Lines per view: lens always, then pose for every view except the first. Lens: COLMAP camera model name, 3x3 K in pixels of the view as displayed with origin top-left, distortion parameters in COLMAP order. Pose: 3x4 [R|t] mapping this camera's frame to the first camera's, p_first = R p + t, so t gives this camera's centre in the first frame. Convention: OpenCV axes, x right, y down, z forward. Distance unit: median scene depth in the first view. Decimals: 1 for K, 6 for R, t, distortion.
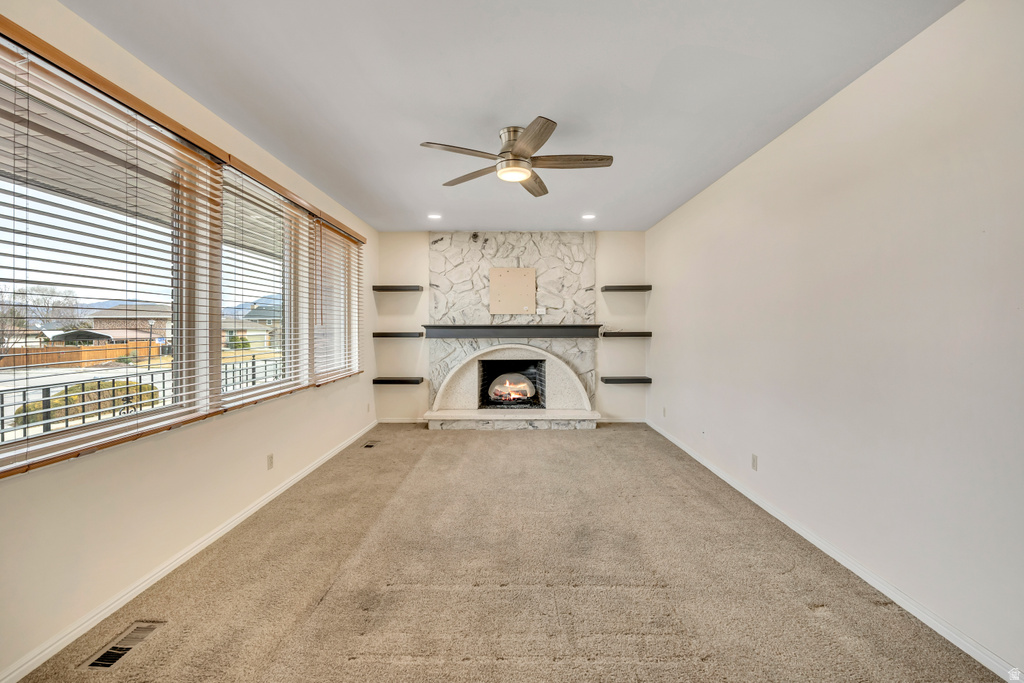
lens RADIAL K [[455.7, 0, 512.1], [0, 455.7, 336.5], [0, 0, 1]] dist [-0.015067, 0.000292]
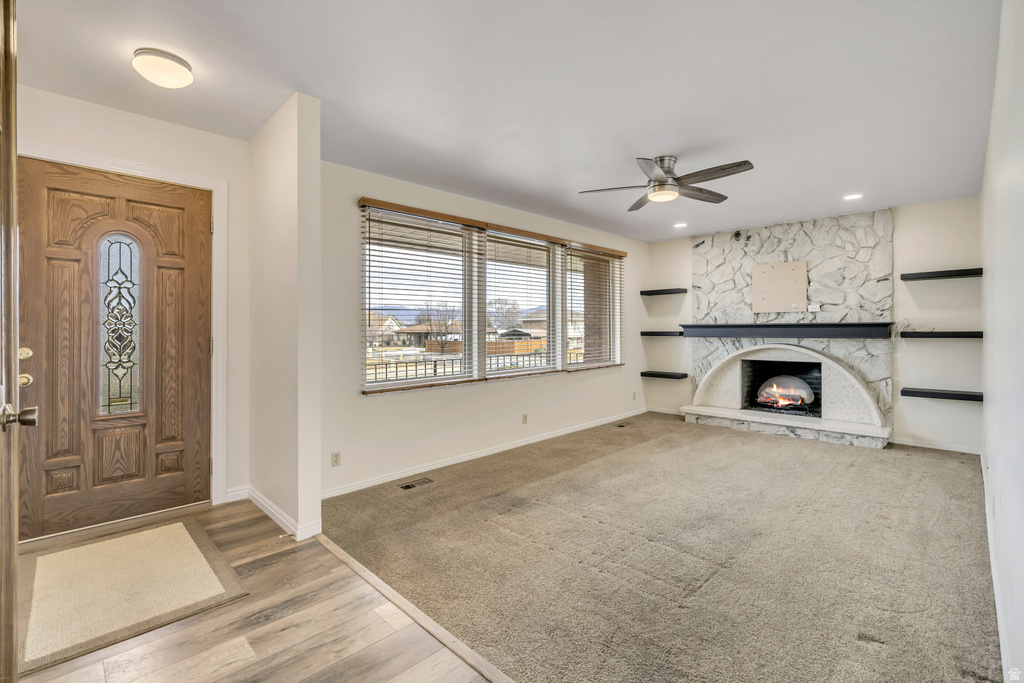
lens RADIAL K [[455.7, 0, 511.1], [0, 455.7, 330.9], [0, 0, 1]] dist [-0.015067, 0.000292]
pose [[0.706332, 0.000939, -0.707880, 0.281833], [-0.008035, 0.999945, -0.006691, 0.000148], [0.707835, 0.010414, 0.706301, -0.048990]]
